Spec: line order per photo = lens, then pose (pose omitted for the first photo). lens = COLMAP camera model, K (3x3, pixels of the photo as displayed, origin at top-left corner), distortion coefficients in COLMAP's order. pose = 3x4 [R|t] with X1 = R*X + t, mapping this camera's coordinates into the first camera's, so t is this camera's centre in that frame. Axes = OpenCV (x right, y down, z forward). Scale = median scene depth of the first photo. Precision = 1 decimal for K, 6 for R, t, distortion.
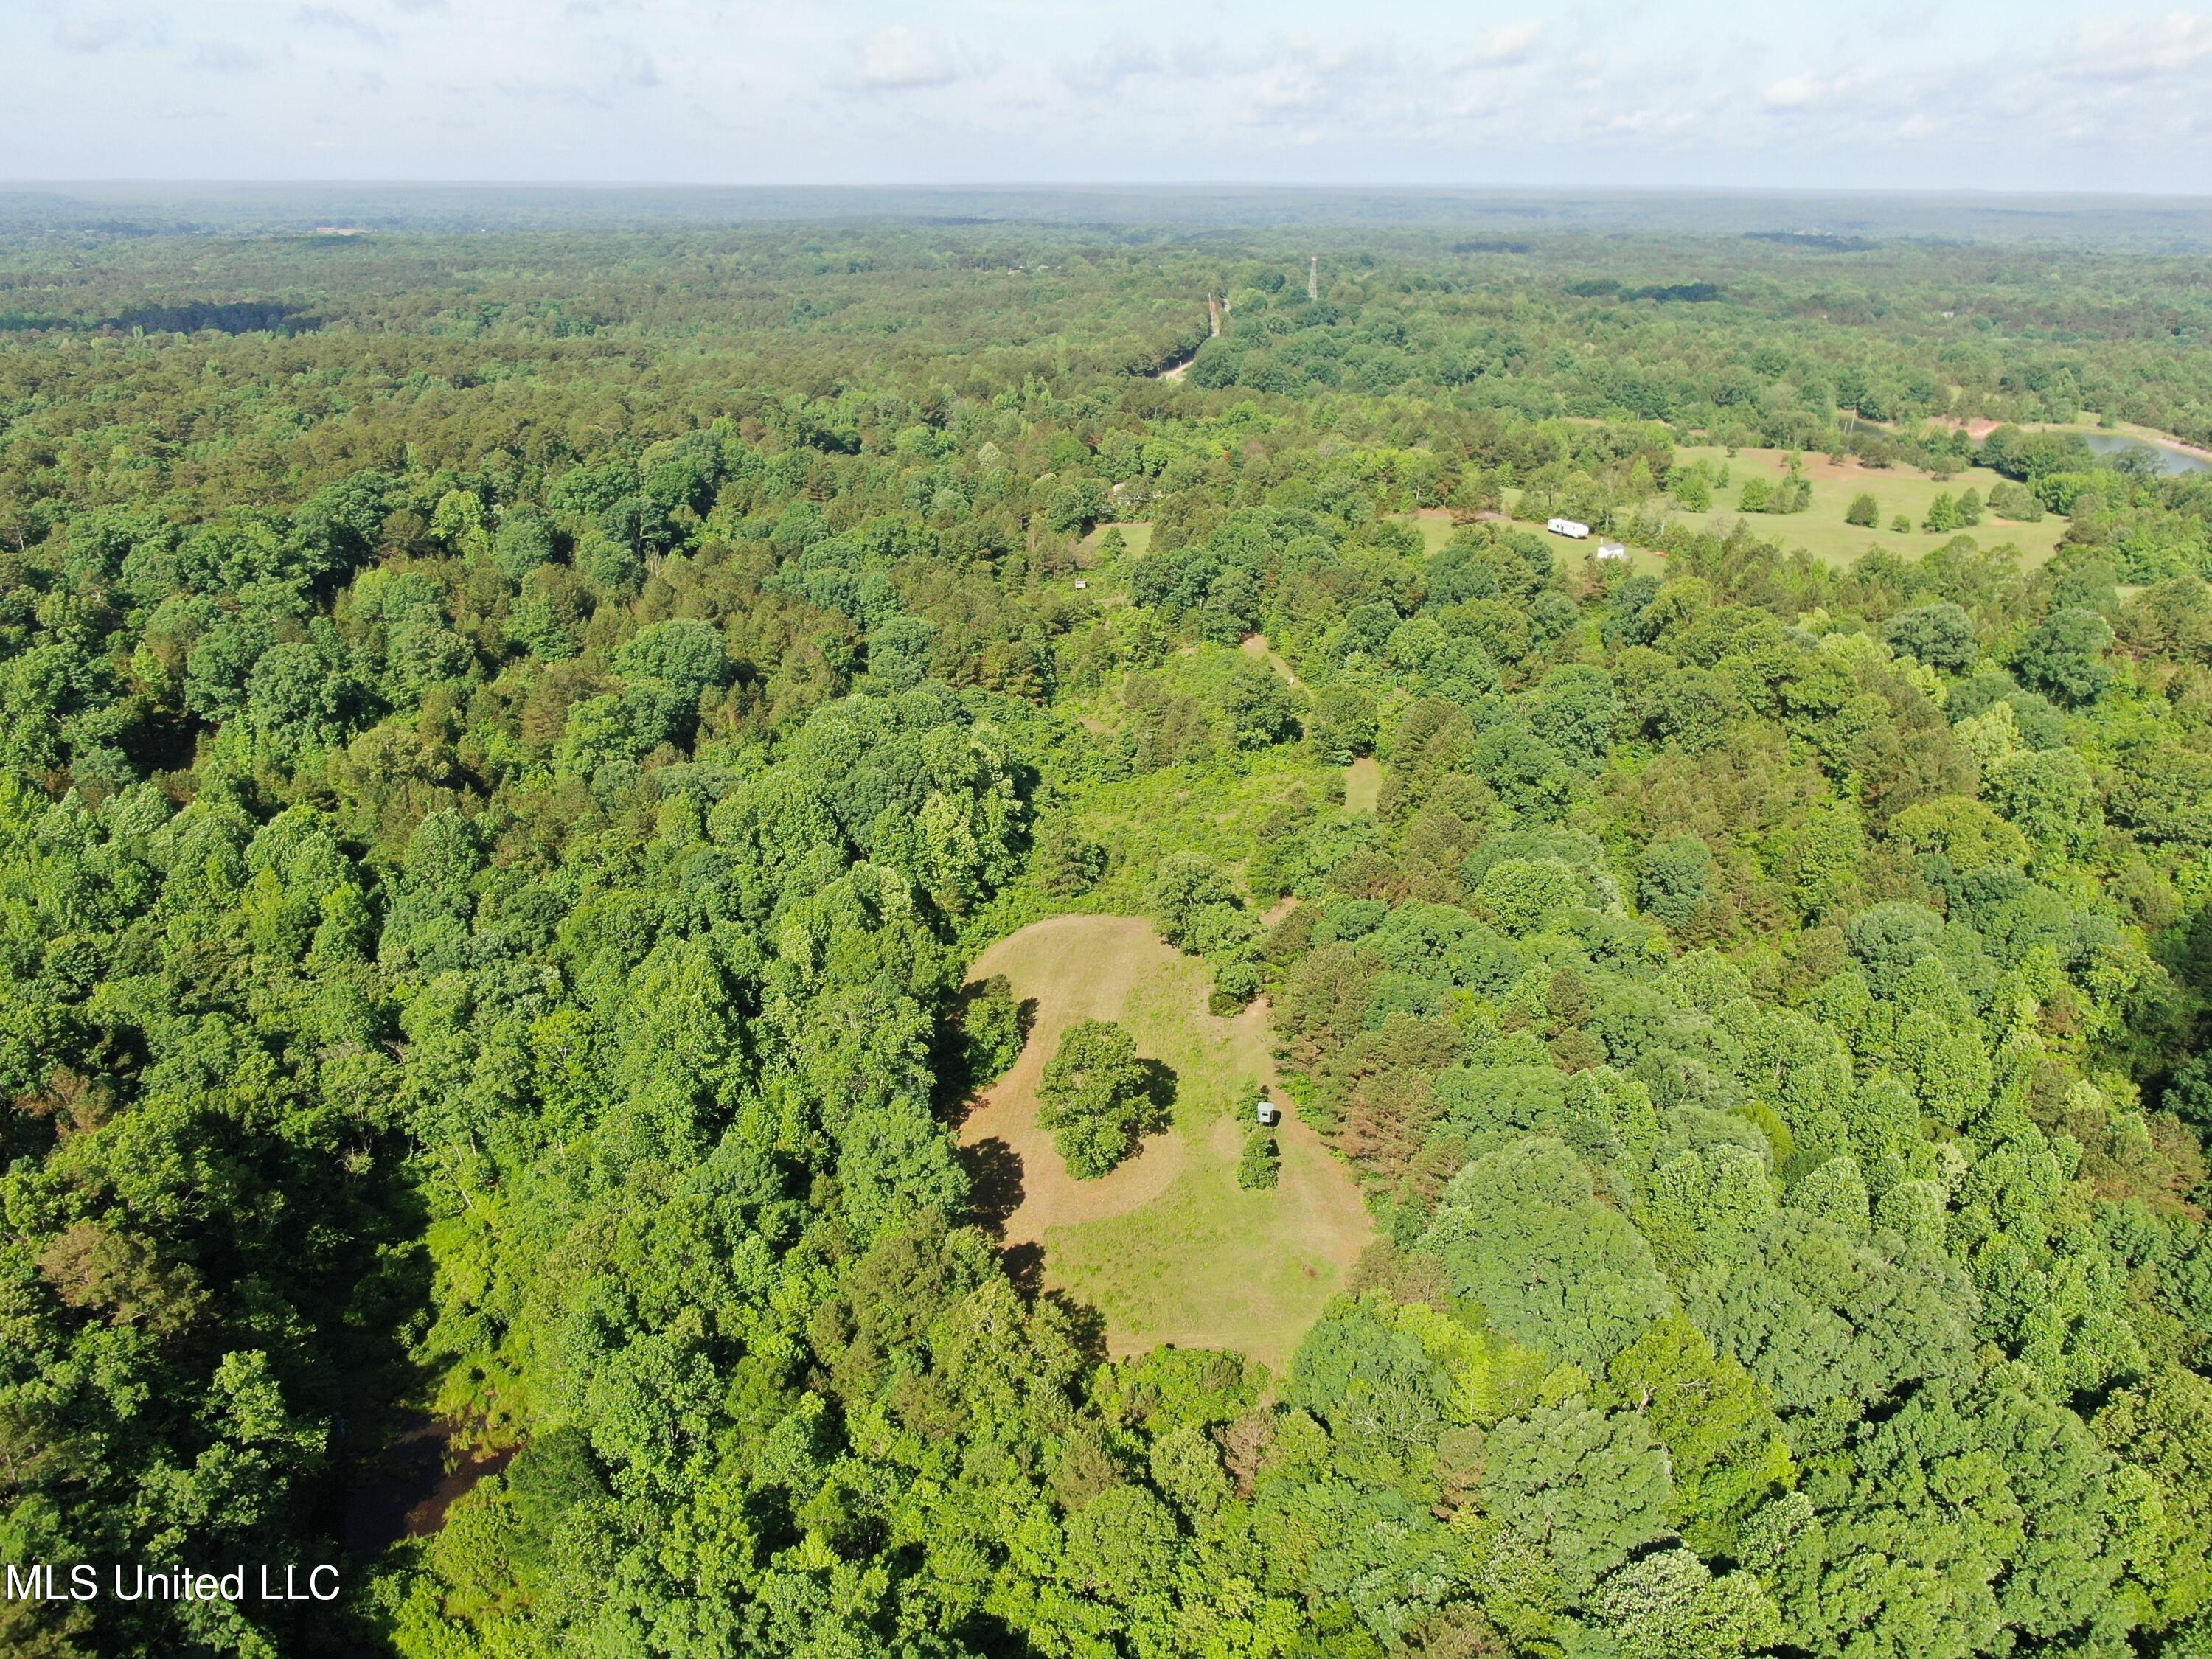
lens RADIAL K [[1562.1, 0, 1106.0], [0, 1562.1, 829.5], [0, 0, 1]] dist [-0.025590, 0.010356]
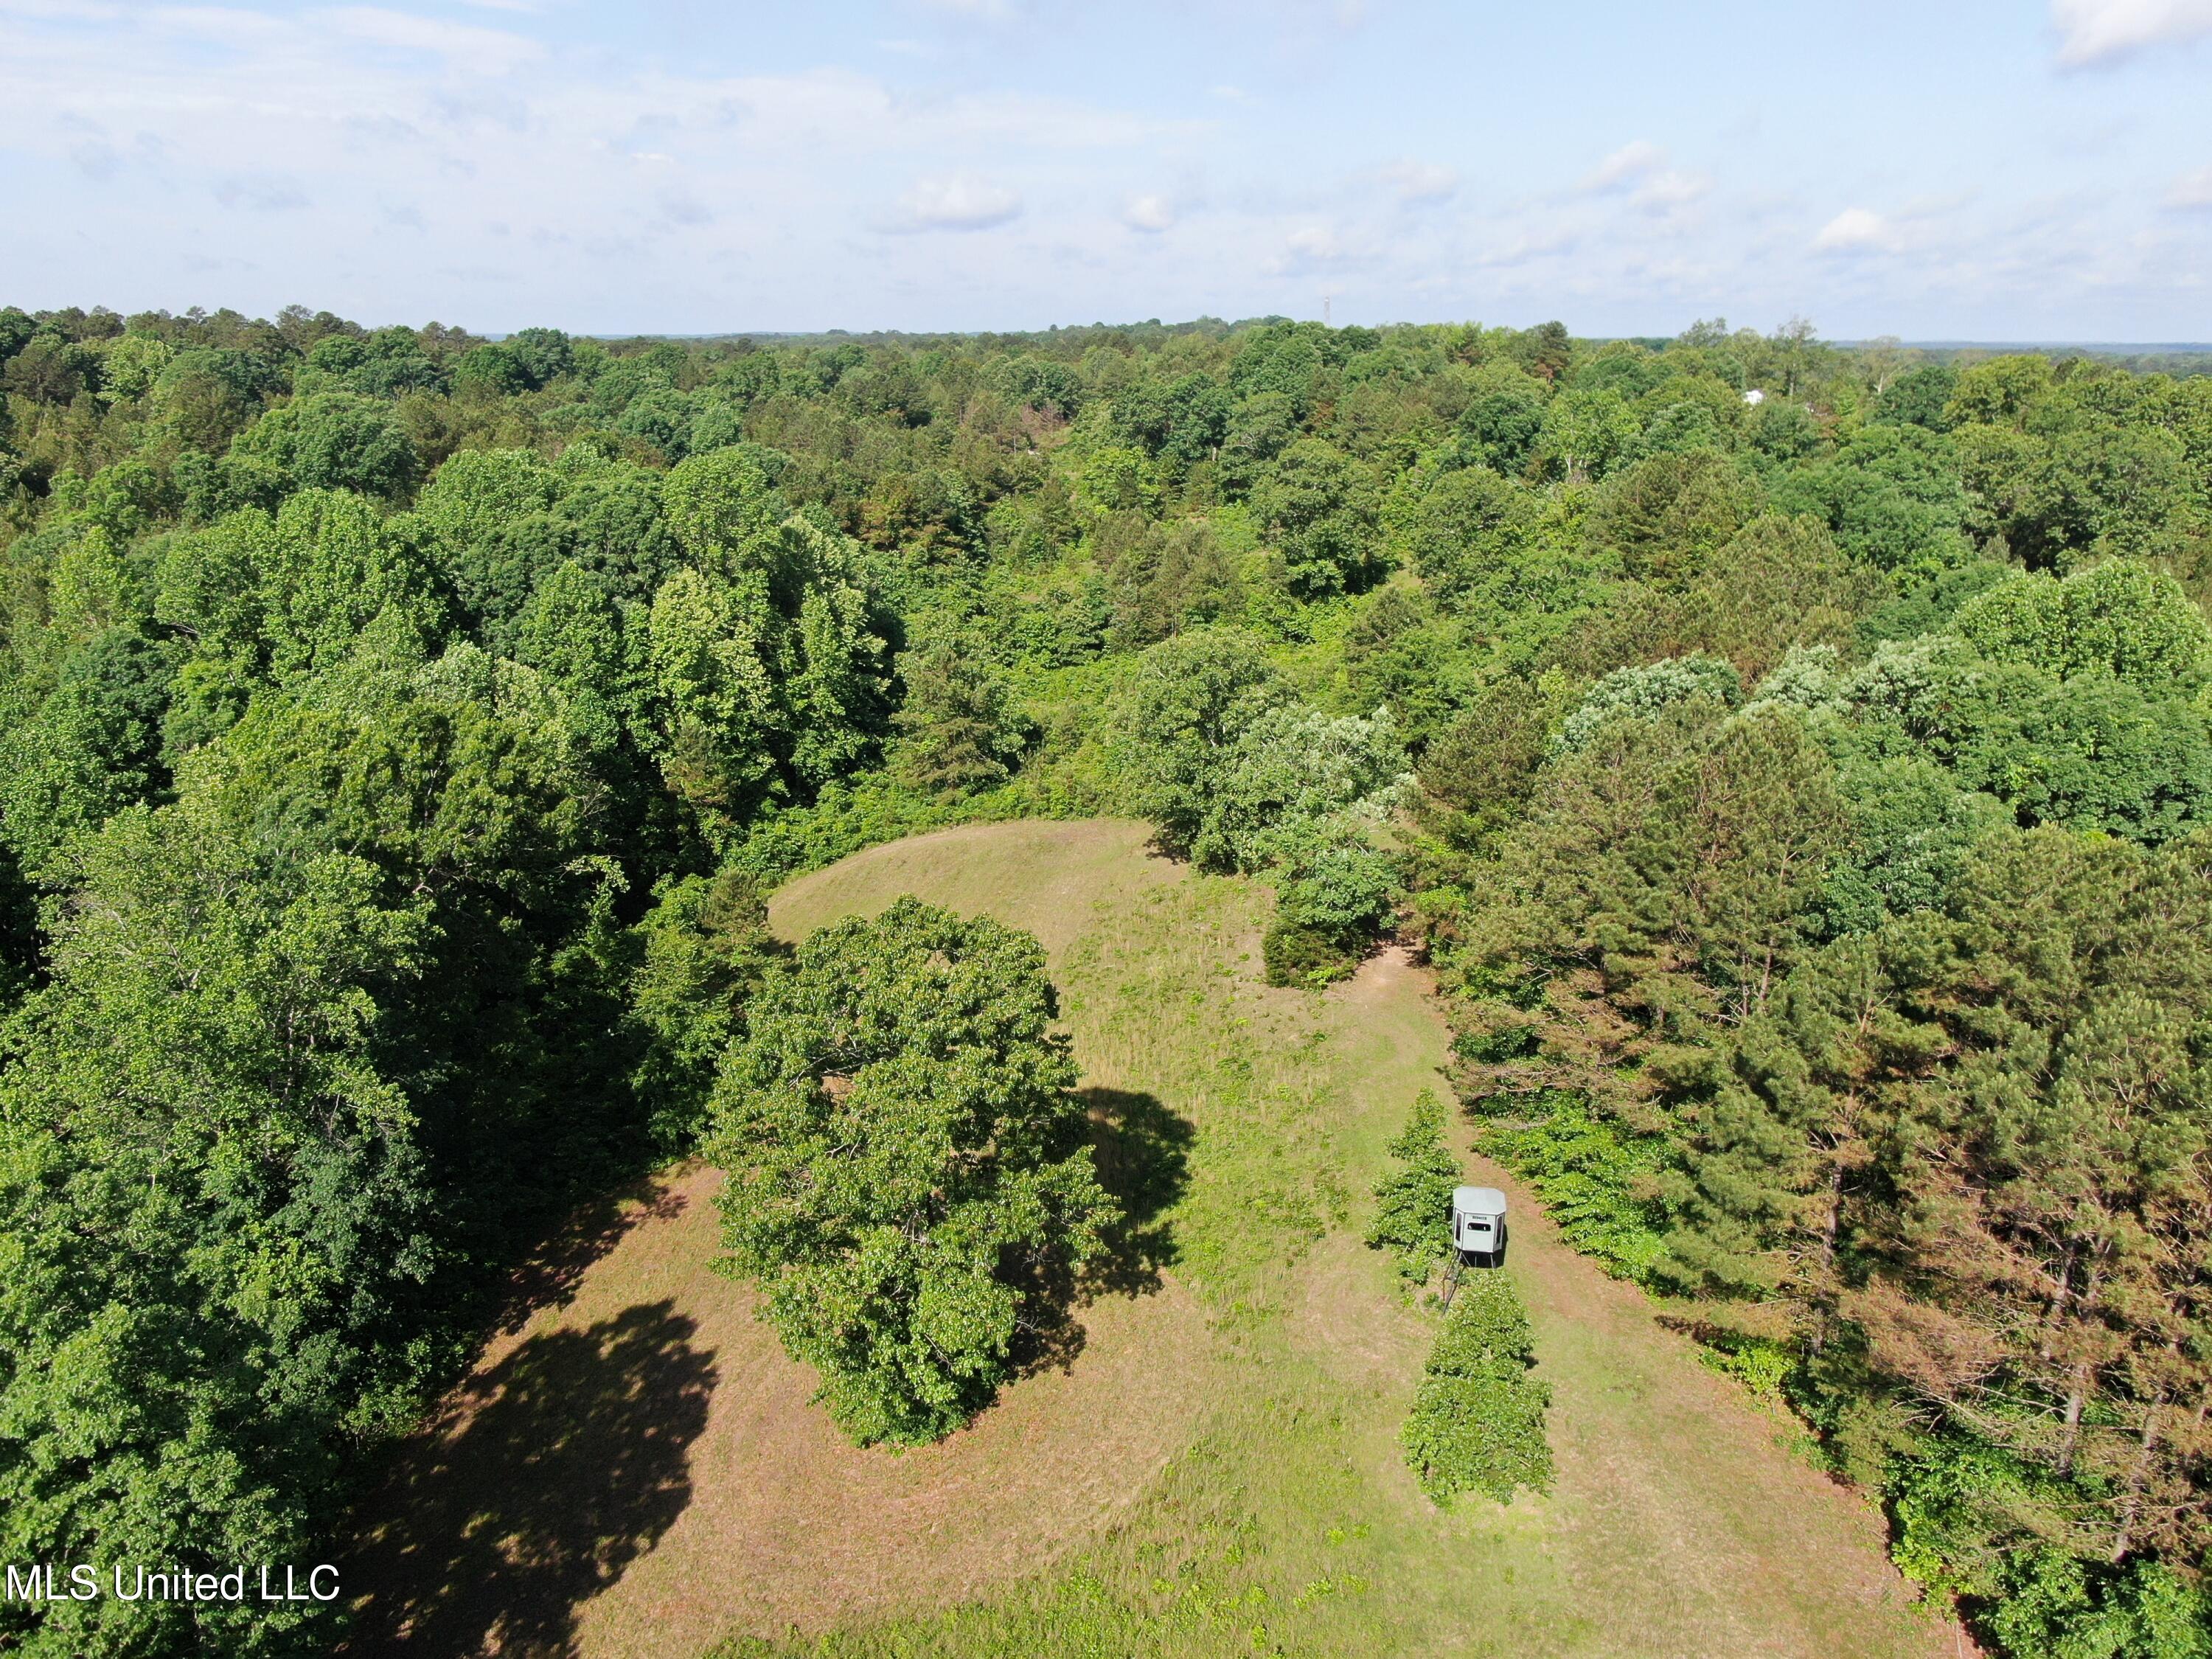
lens RADIAL K [[1562.1, 0, 1106.0], [0, 1562.1, 829.5], [0, 0, 1]] dist [-0.025590, 0.010356]
pose [[0.999998, -0.001666, -0.000924, 0.024192], [0.001574, 0.995771, -0.091853, 0.109018], [0.001073, 0.091852, 0.995772, 0.564413]]
